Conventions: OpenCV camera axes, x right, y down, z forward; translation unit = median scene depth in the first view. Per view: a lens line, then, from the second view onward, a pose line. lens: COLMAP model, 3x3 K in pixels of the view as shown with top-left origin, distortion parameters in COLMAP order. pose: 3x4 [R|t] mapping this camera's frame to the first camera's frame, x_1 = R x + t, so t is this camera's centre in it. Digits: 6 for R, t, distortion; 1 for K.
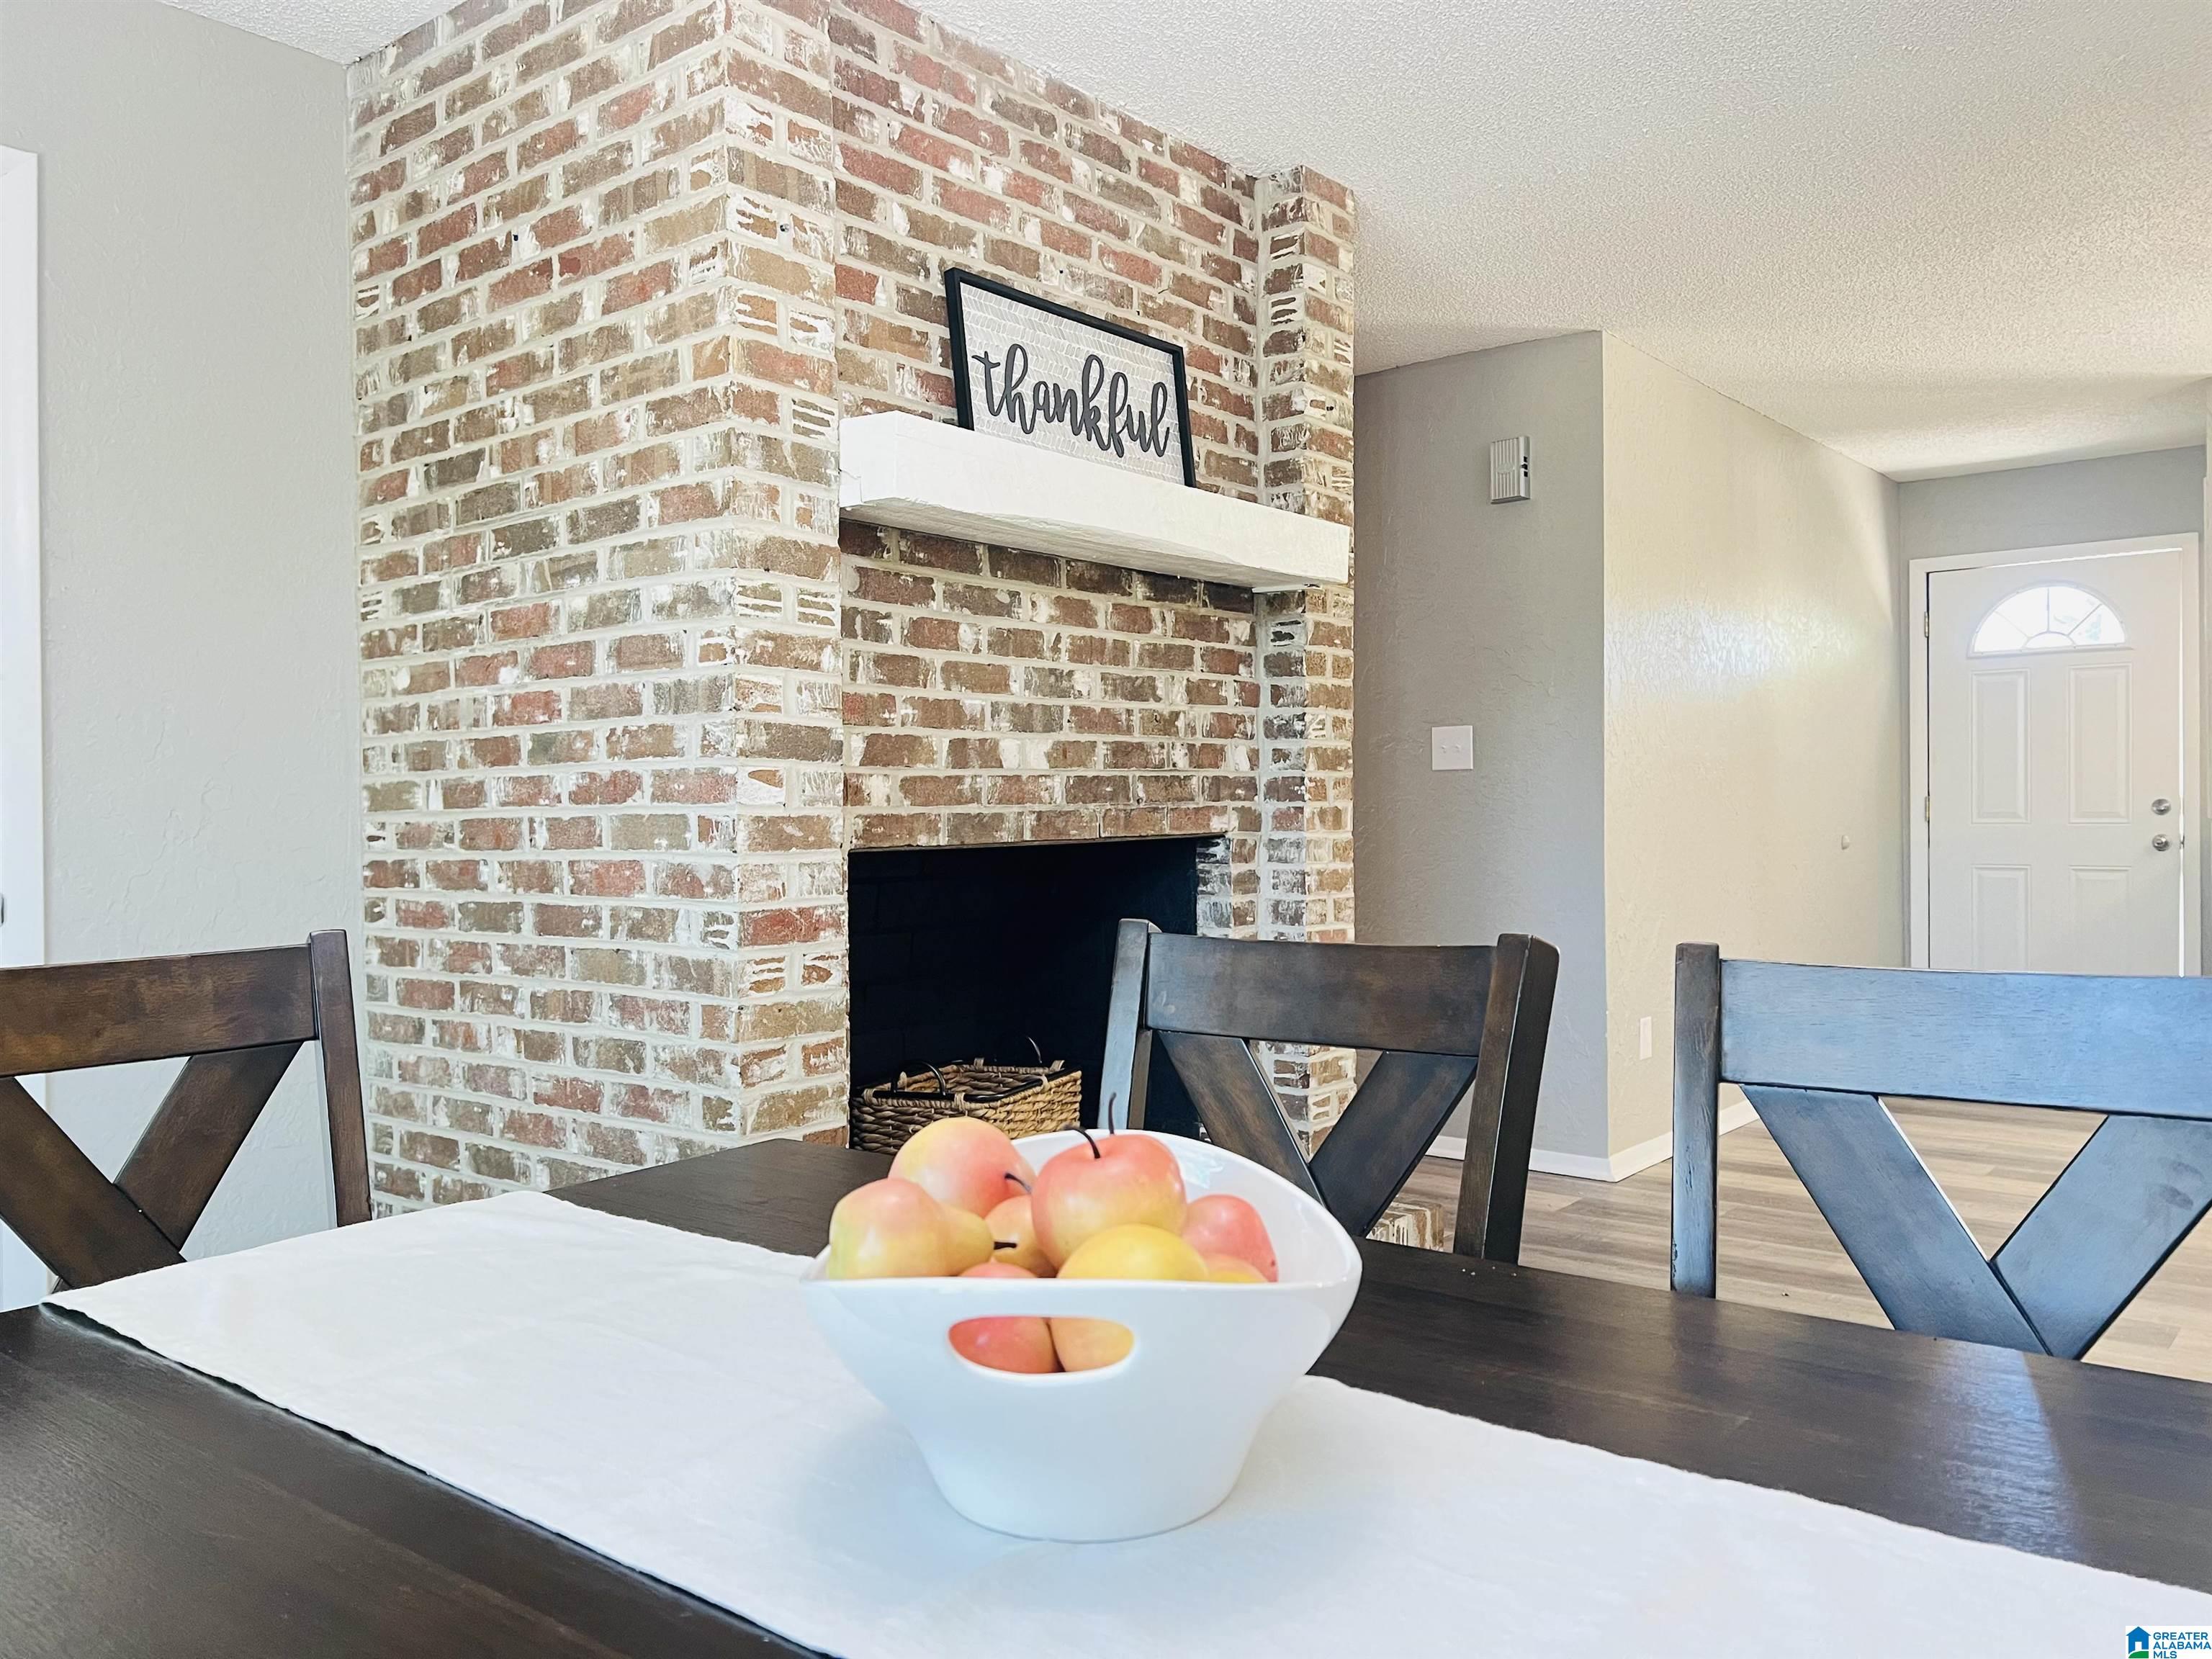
lens RADIAL K [[1649.0, 0, 1109.5], [0, 1649.0, 824.6], [0, 0, 1]] dist [0.150991, -0.390679]
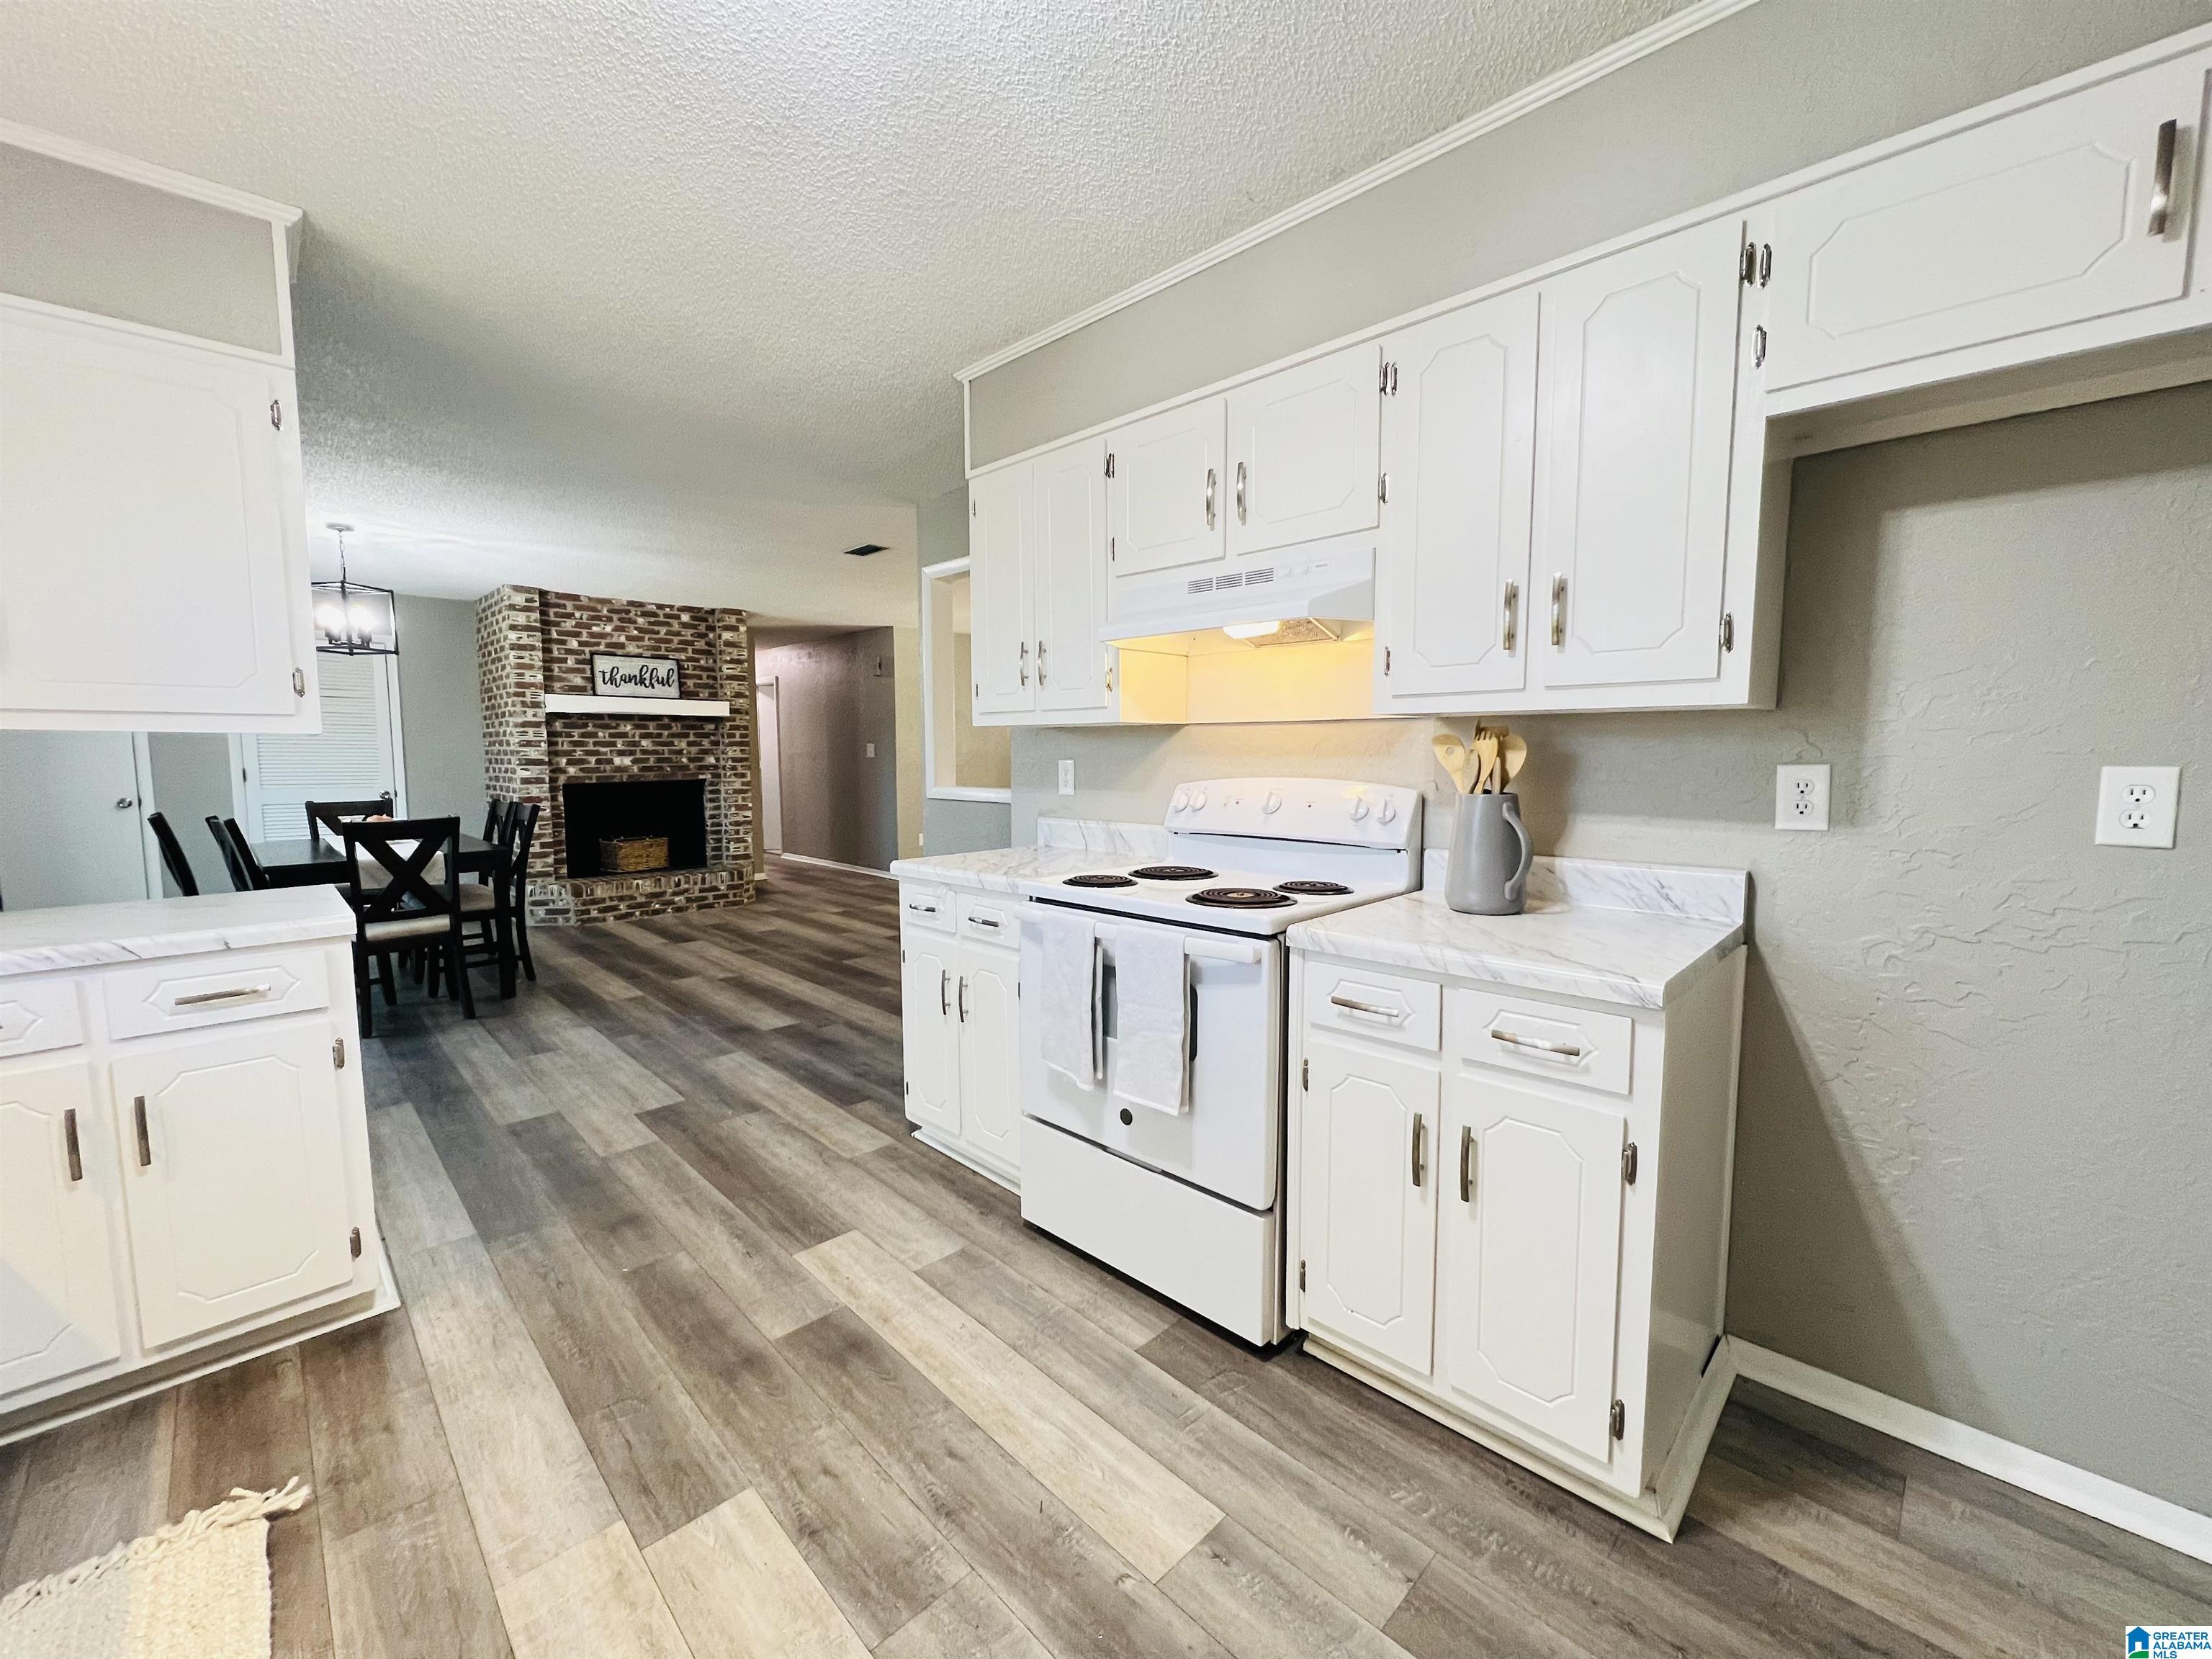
lens RADIAL K [[883.4, 0, 1106.0], [0, 883.4, 829.5], [0, 0, 1]] dist [-0.003753, -0.000253]
pose [[0.994658, 0.019246, -0.101416, 1.393364], [-0.010580, 0.996298, 0.085309, -0.072672], [0.102683, -0.083780, 0.991180, -1.126274]]
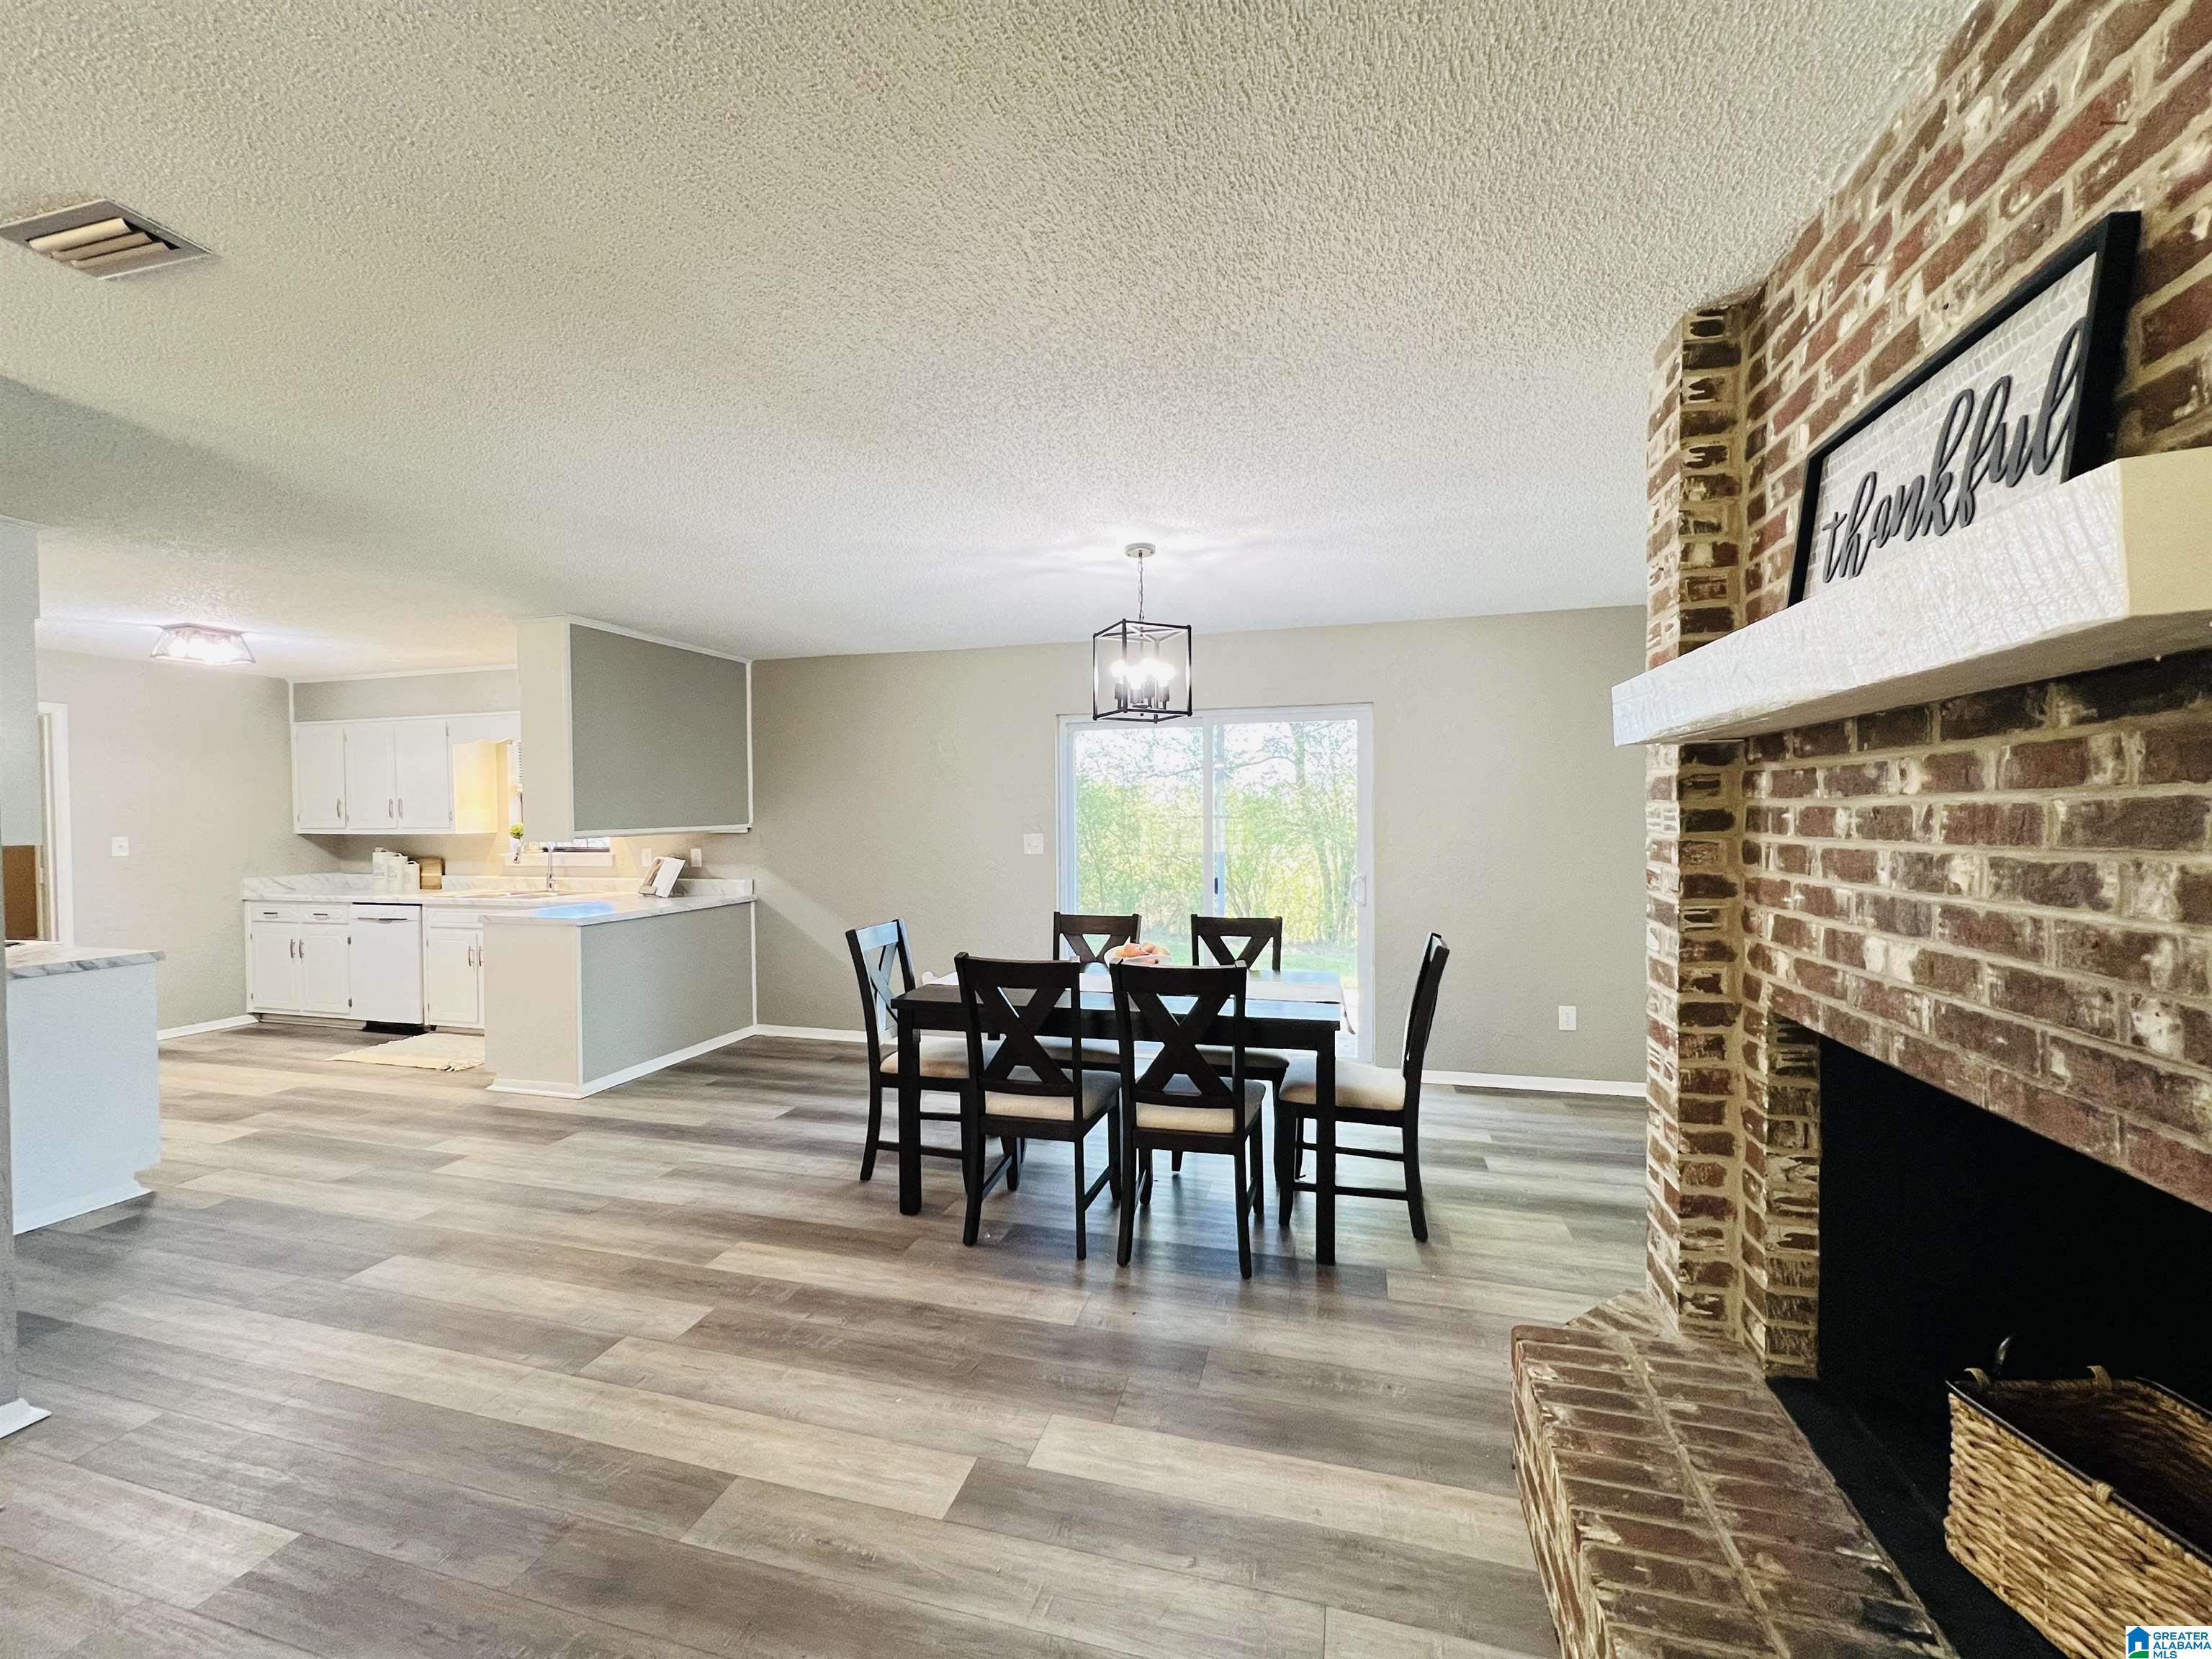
lens RADIAL K [[883.4, 0, 1106.0], [0, 883.4, 829.5], [0, 0, 1]] dist [-0.003753, -0.000253]
pose [[-0.912253, 0.024087, -0.408918, 0.463931], [0.014677, 0.999551, 0.026136, -0.120108], [0.409364, 0.017841, -0.912197, 1.201421]]
